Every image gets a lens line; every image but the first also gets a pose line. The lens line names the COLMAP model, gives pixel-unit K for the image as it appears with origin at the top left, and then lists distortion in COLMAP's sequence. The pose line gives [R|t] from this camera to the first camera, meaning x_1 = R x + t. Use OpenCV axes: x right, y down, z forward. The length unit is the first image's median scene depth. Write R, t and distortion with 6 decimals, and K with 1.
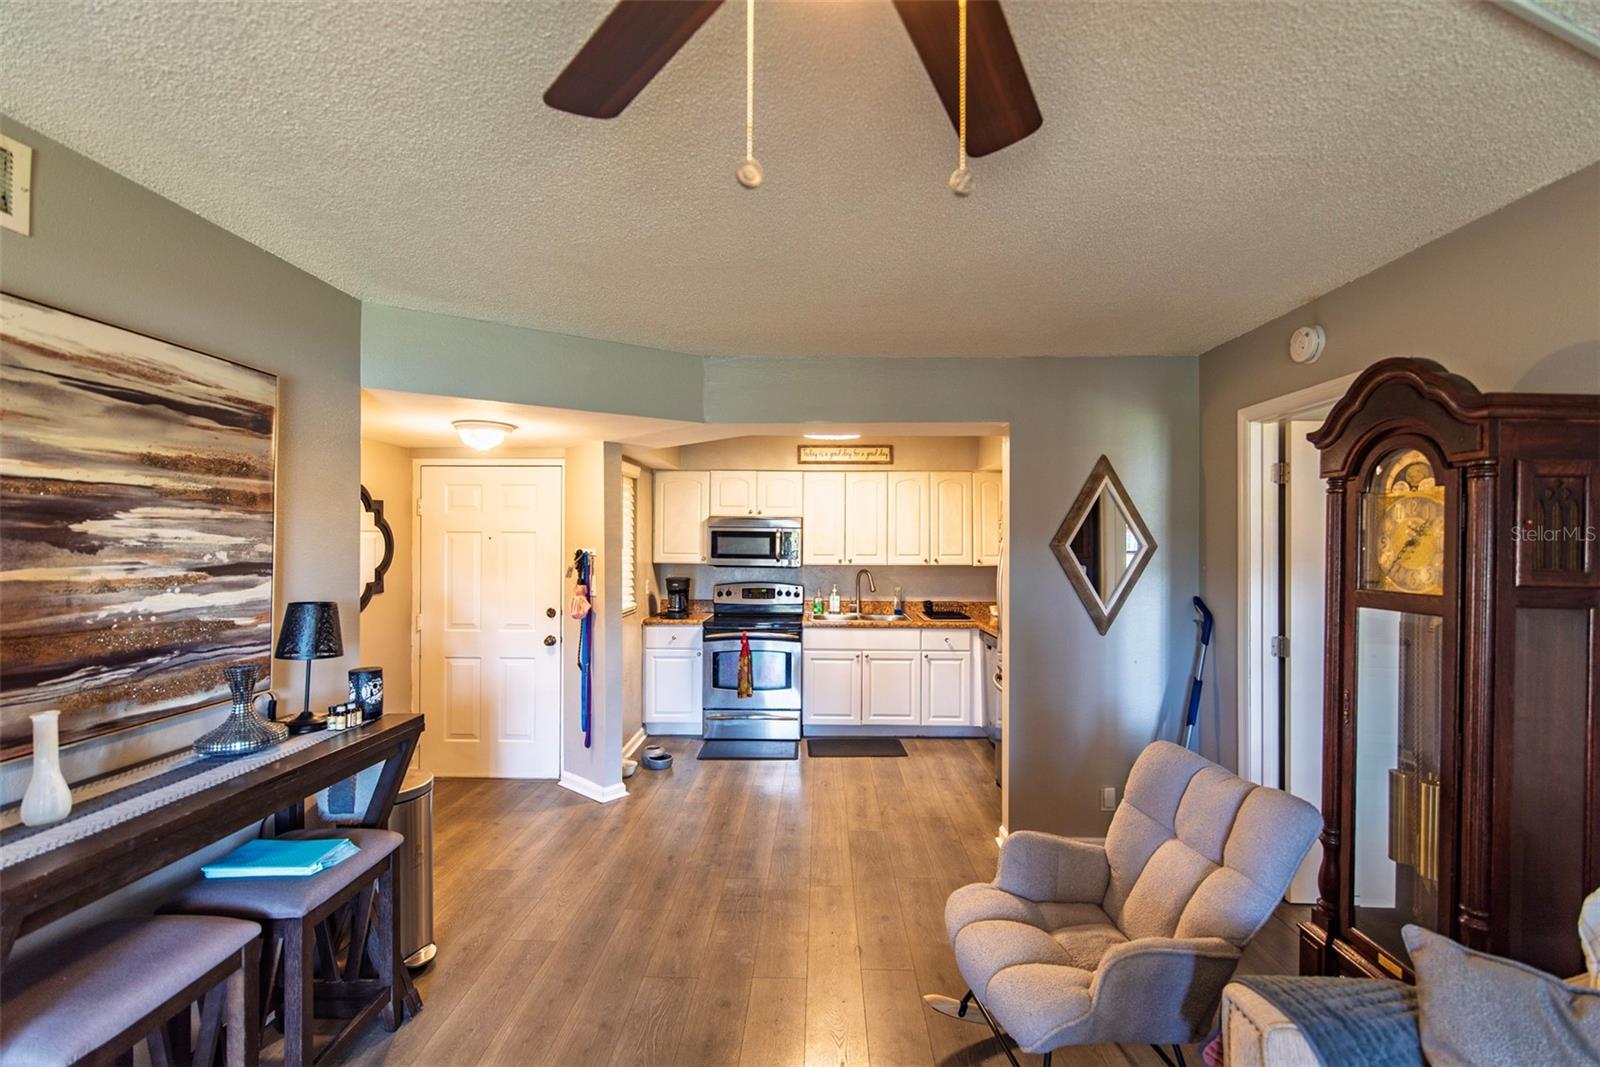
lens RADIAL K [[700.4, 0, 800.0], [0, 700.4, 533.5], [0, 0, 1]] dist [-0.000283, -0.000005]
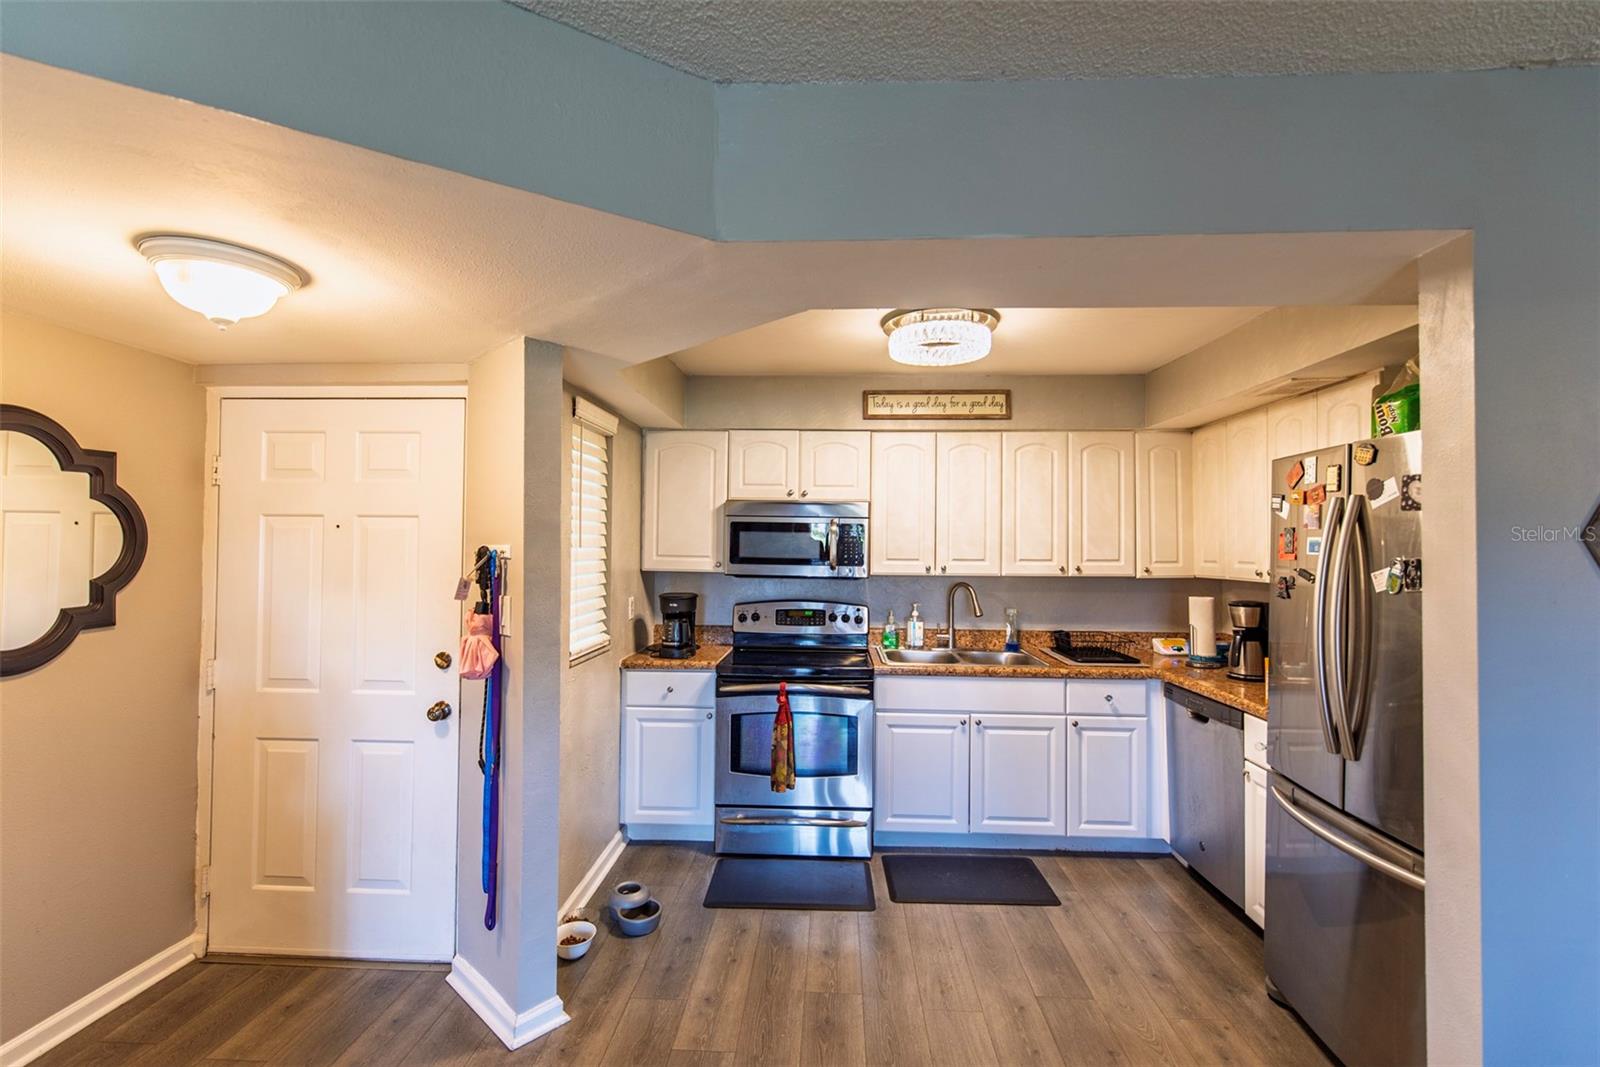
lens RADIAL K [[700.4, 0, 800.0], [0, 700.4, 533.5], [0, 0, 1]] dist [-0.000283, -0.000005]
pose [[0.999701, 0.004229, -0.024075, -0.048554], [-0.004413, 0.999961, -0.007585, 0.012508], [0.024042, 0.007689, 0.999681, 0.372299]]
